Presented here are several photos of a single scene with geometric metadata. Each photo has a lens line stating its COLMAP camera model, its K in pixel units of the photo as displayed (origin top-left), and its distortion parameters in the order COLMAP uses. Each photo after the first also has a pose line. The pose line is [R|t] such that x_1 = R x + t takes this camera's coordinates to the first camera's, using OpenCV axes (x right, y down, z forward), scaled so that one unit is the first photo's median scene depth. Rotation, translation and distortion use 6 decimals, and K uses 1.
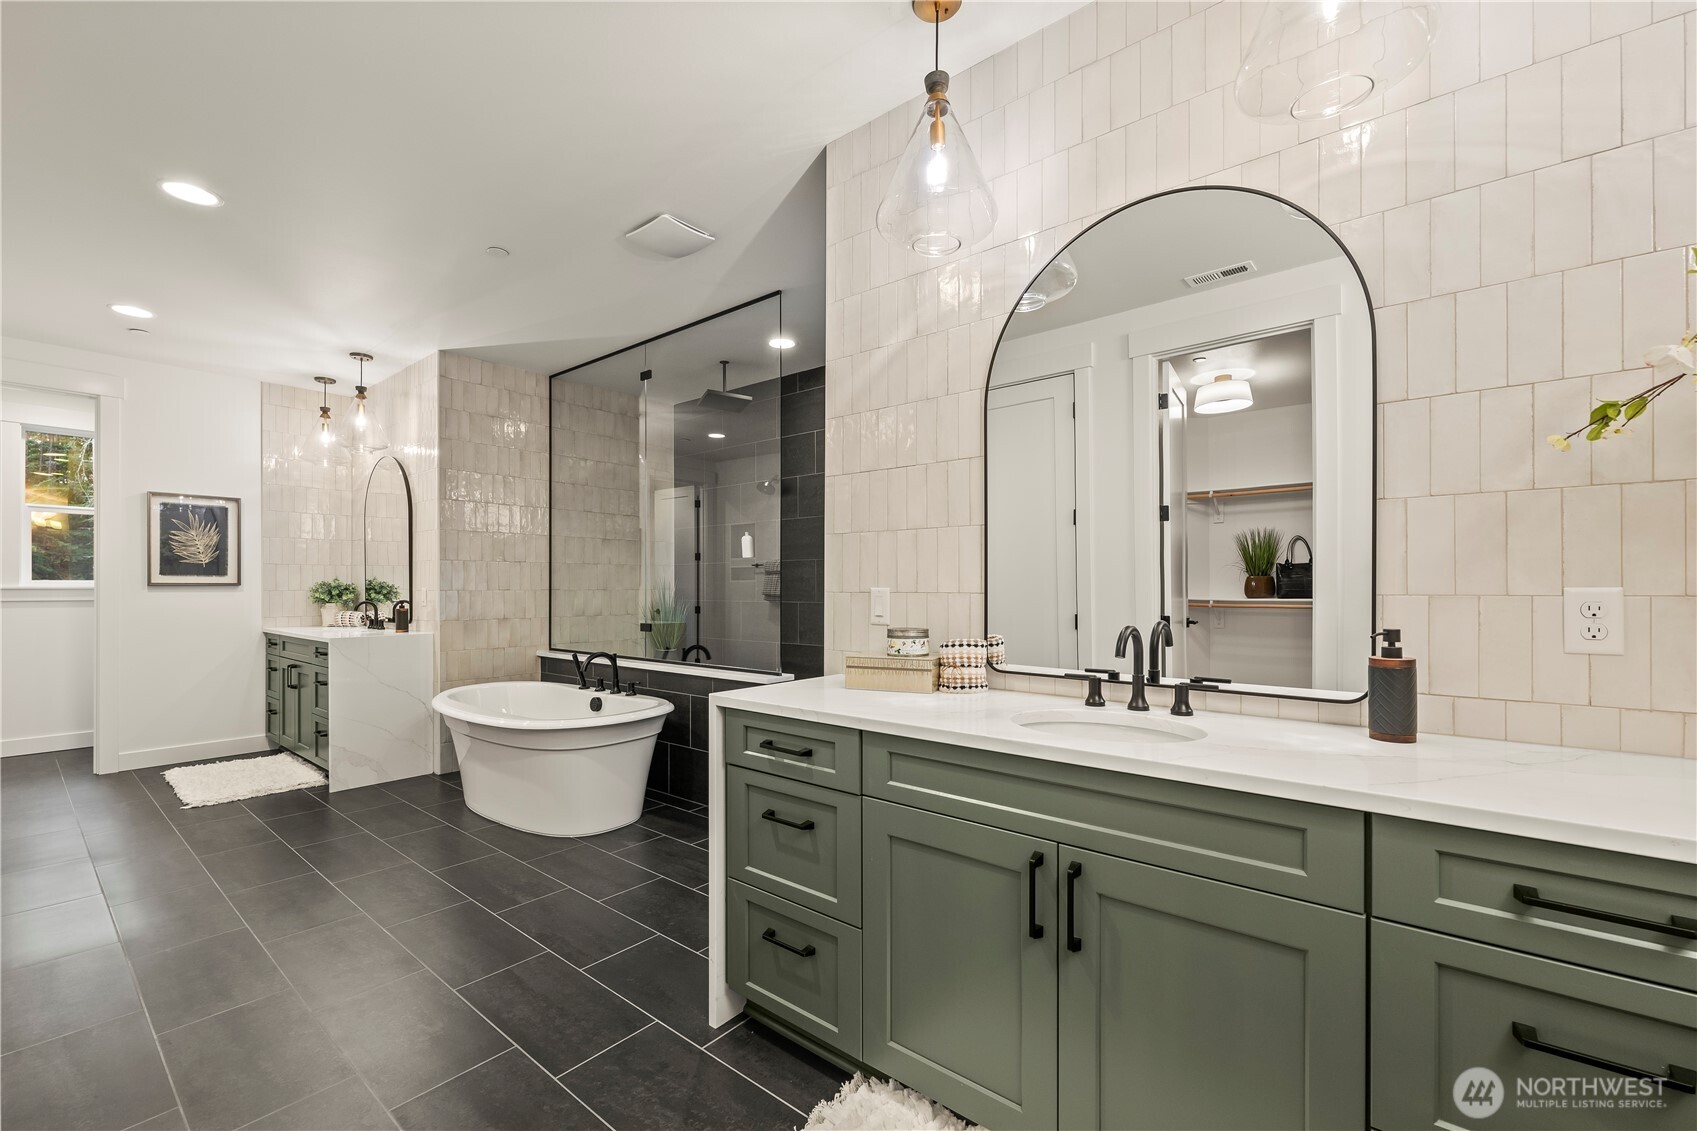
lens RADIAL K [[699.7, 0, 857.4], [0, 699.7, 573.1], [0, 0, 1]] dist [-0.001158, 0.000219]
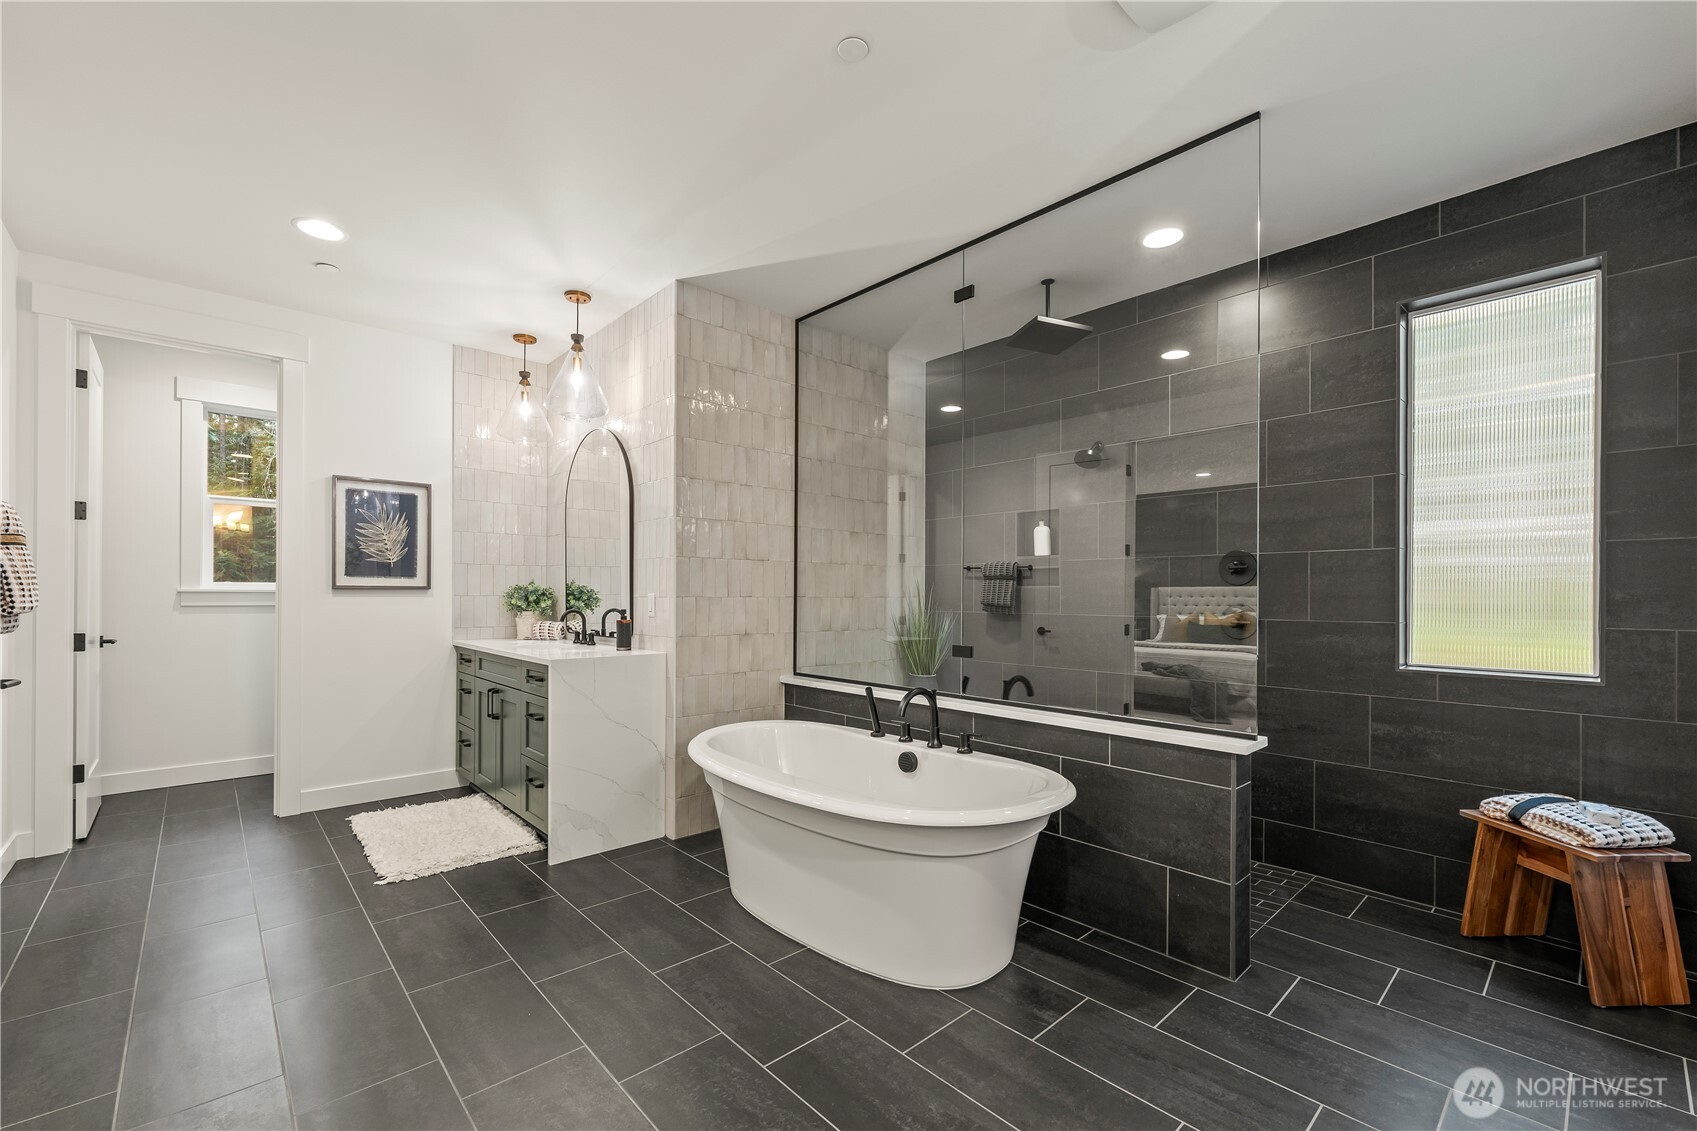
lens RADIAL K [[700.0, 0, 857.8], [0, 700.0, 579.1], [0, 0, 1]] dist [0.000380, 0.000619]
pose [[0.990640, 0.003022, -0.136464, -0.267954], [-0.003340, 0.999992, -0.002104, 0.005816], [0.136456, 0.002541, 0.990643, 0.246952]]
